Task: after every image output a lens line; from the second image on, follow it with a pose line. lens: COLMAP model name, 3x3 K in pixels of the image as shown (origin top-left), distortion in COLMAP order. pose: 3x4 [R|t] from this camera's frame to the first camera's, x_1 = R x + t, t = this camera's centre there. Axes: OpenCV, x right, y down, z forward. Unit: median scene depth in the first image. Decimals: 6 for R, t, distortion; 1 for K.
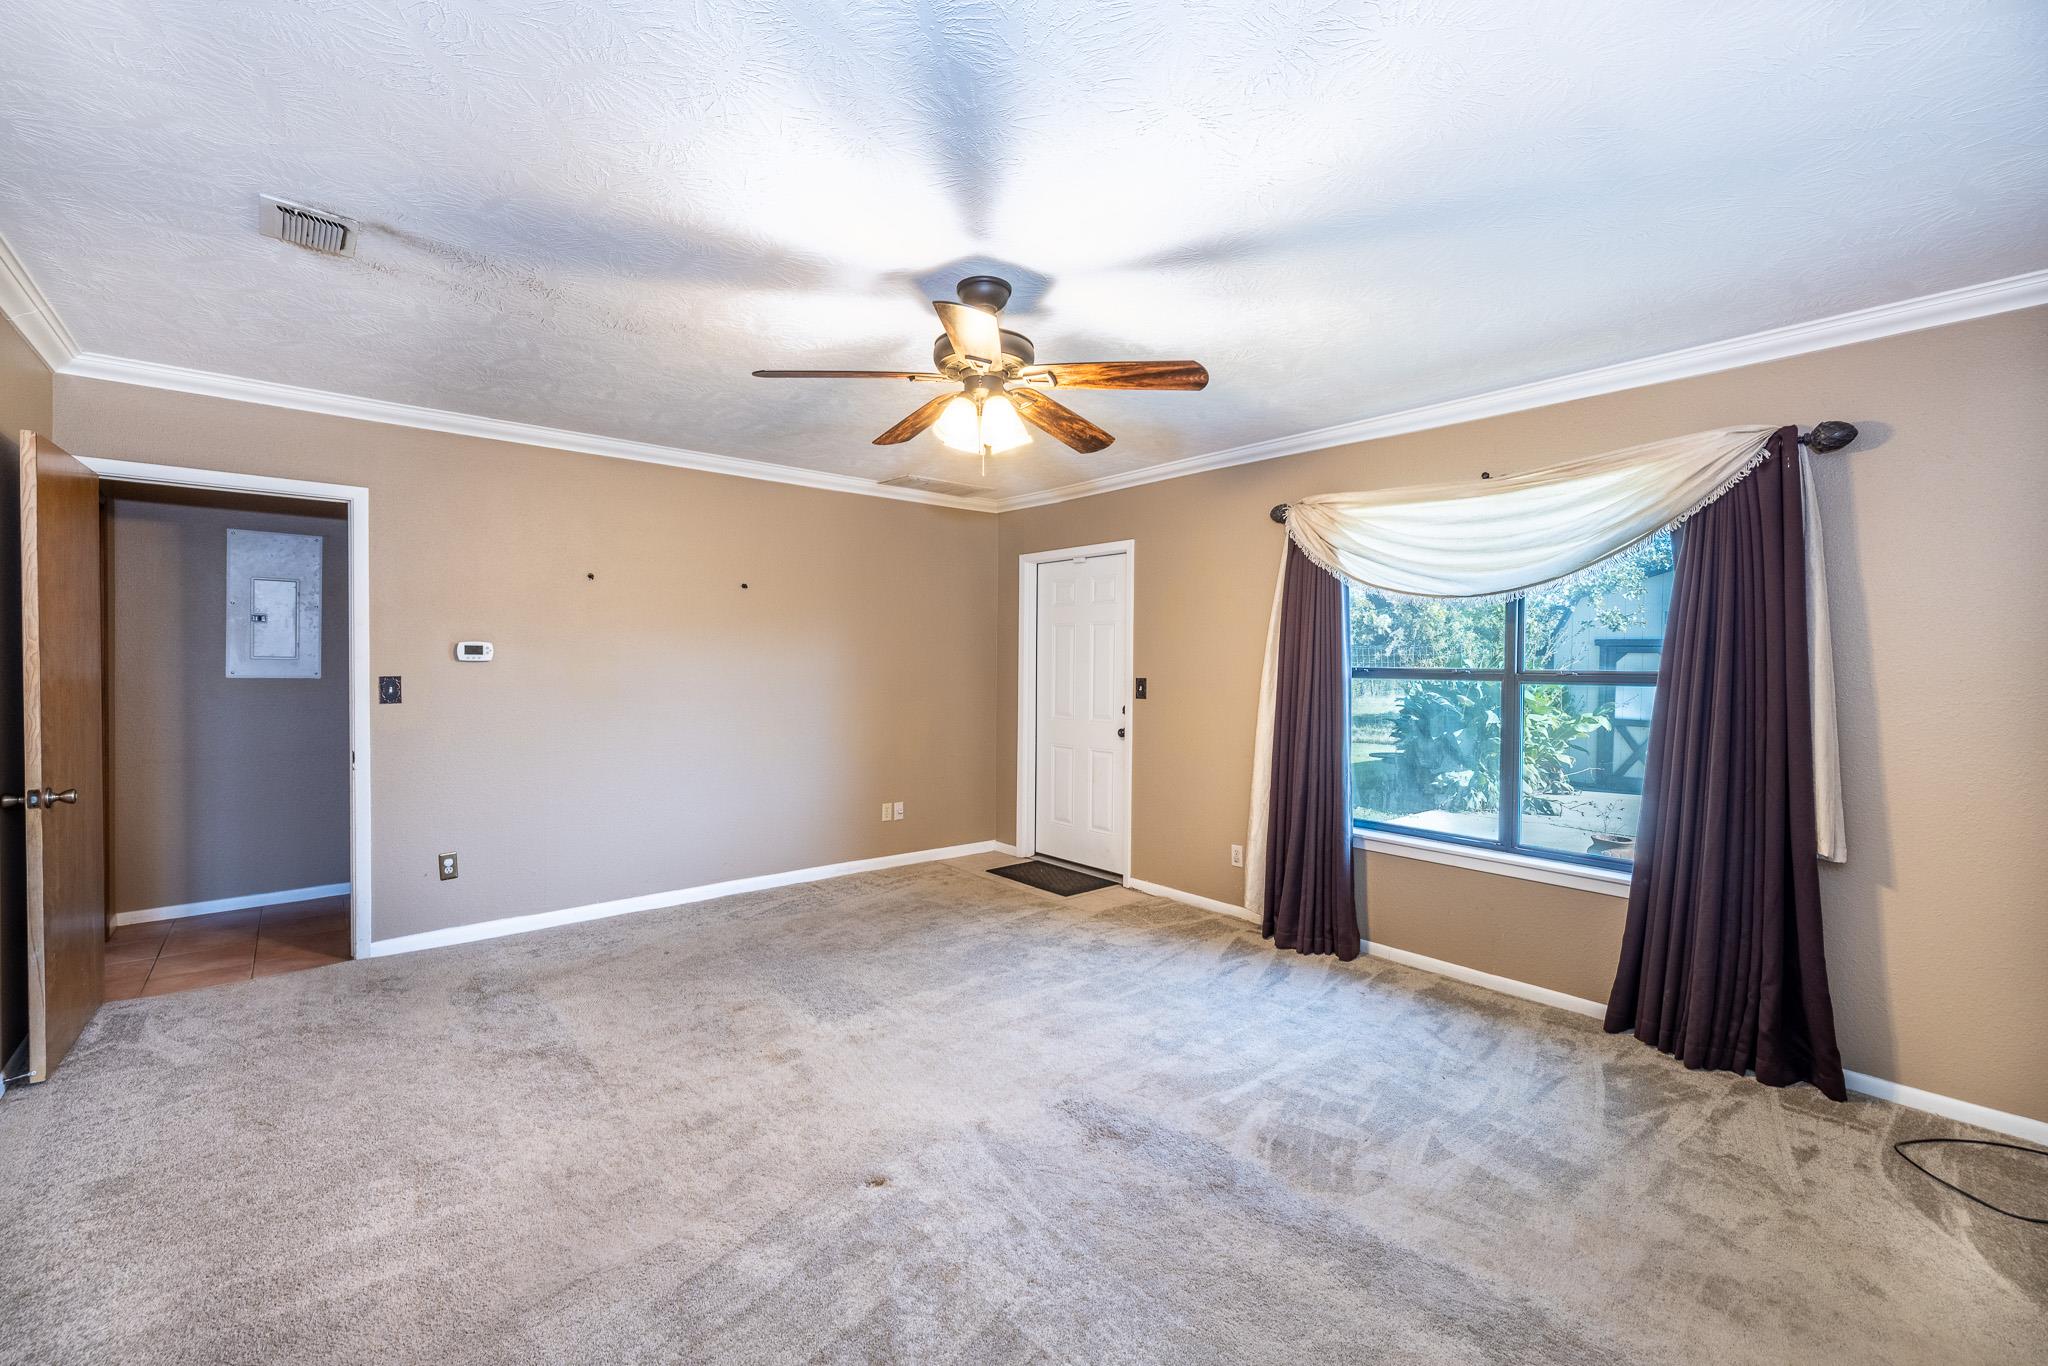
lens RADIAL K [[848.3, 0, 1014.6], [0, 848.3, 677.4], [0, 0, 1]] dist [0.003776, -0.005732]
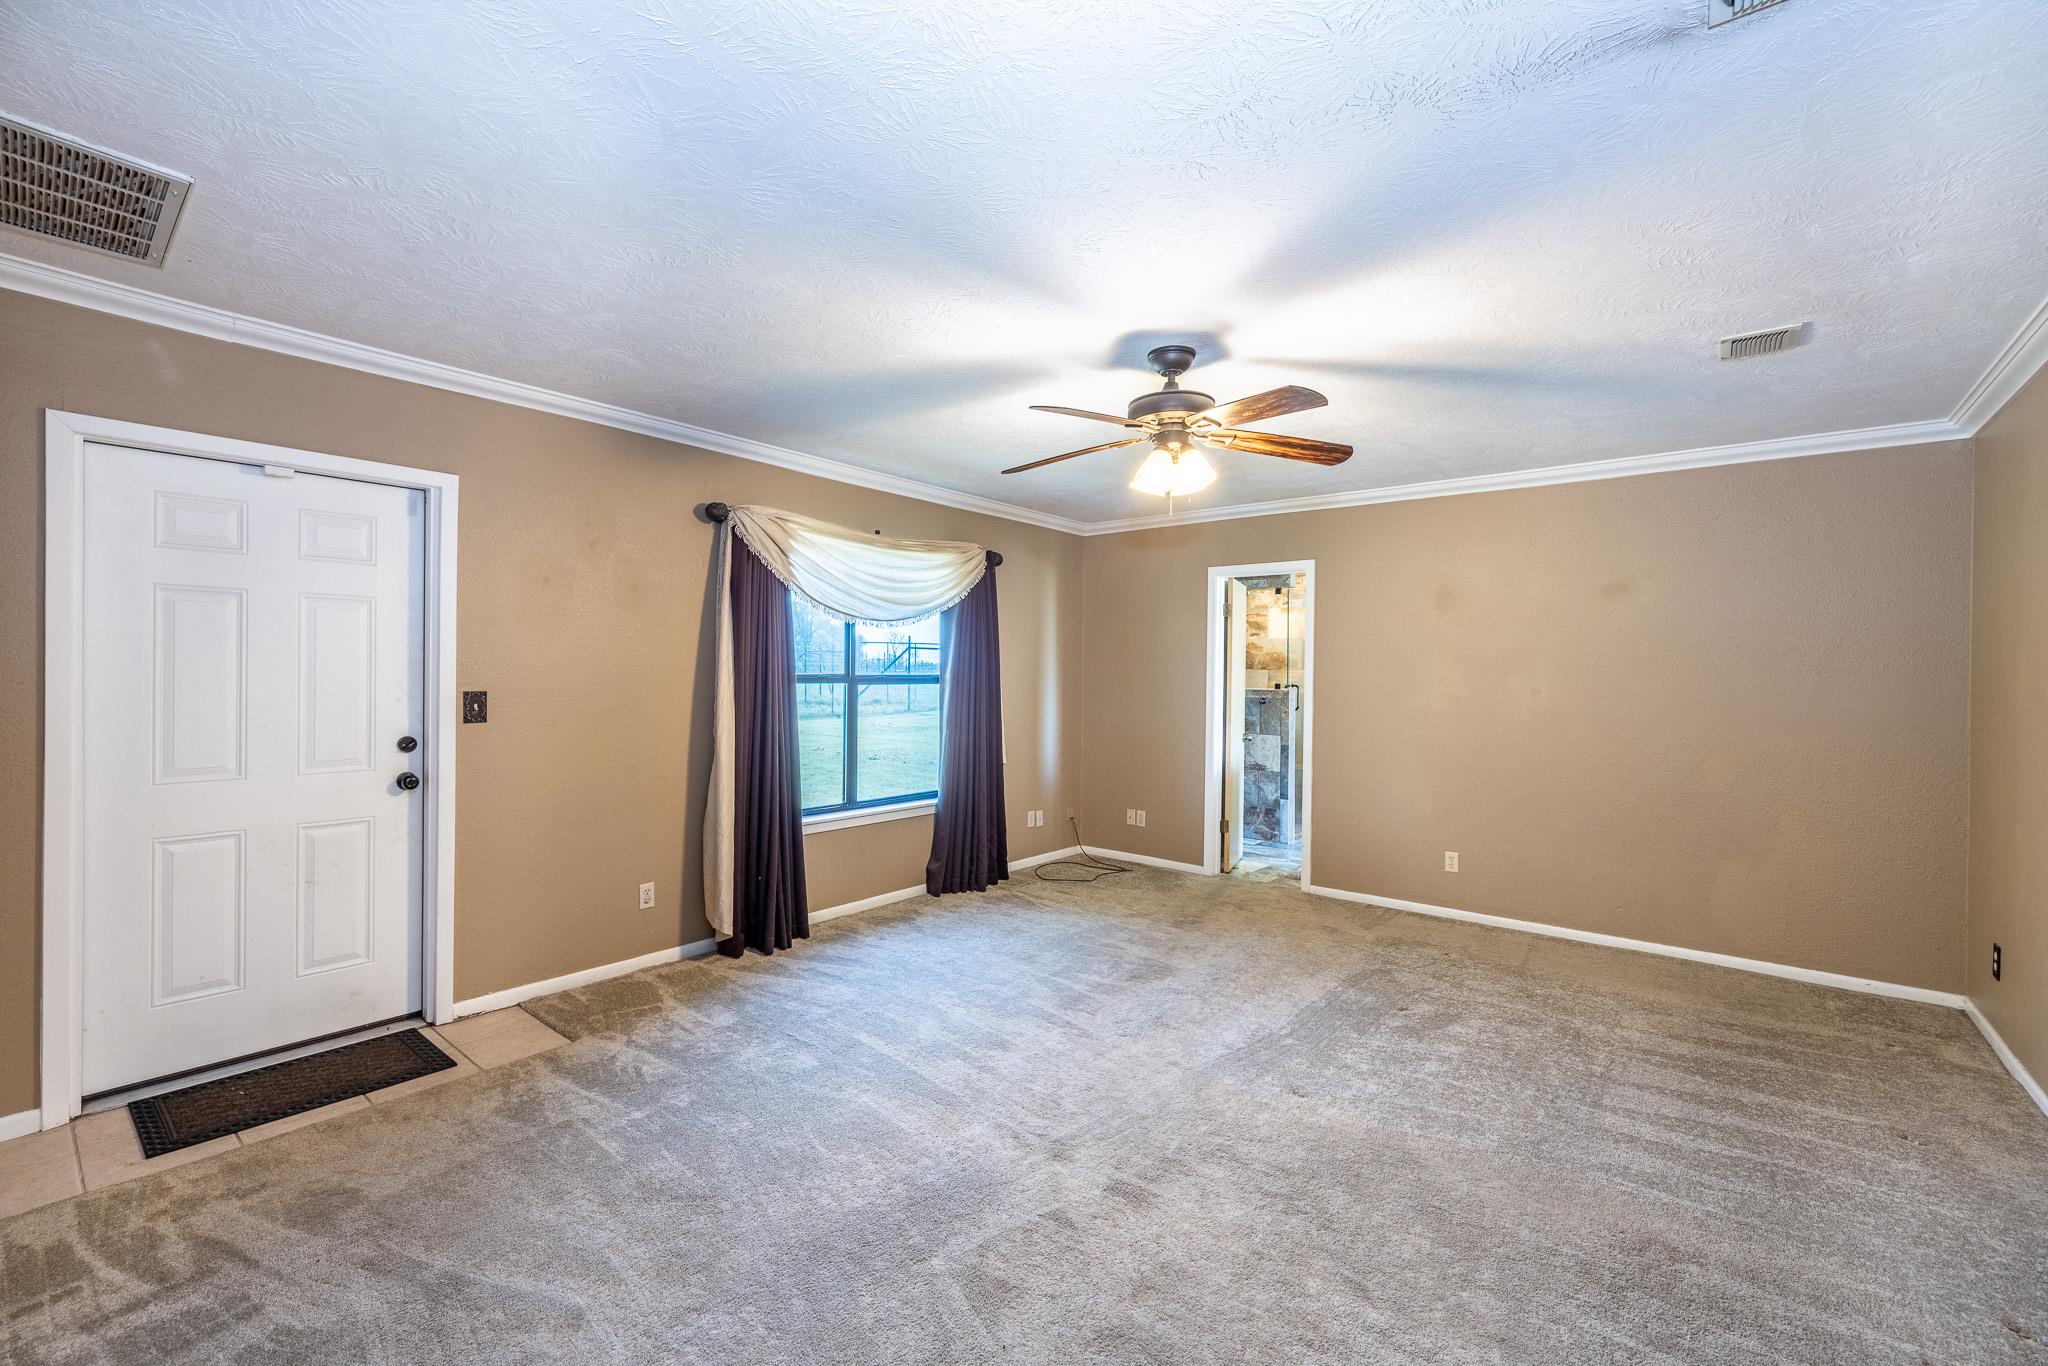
lens RADIAL K [[848.3, 0, 1013.6], [0, 848.3, 683.4], [0, 0, 1]] dist [0.003776, -0.005732]
pose [[-0.175467, -0.024042, 0.984192, -0.807639], [0.003204, 0.999683, 0.024992, -0.028426], [-0.984480, 0.007539, -0.175334, 1.000486]]
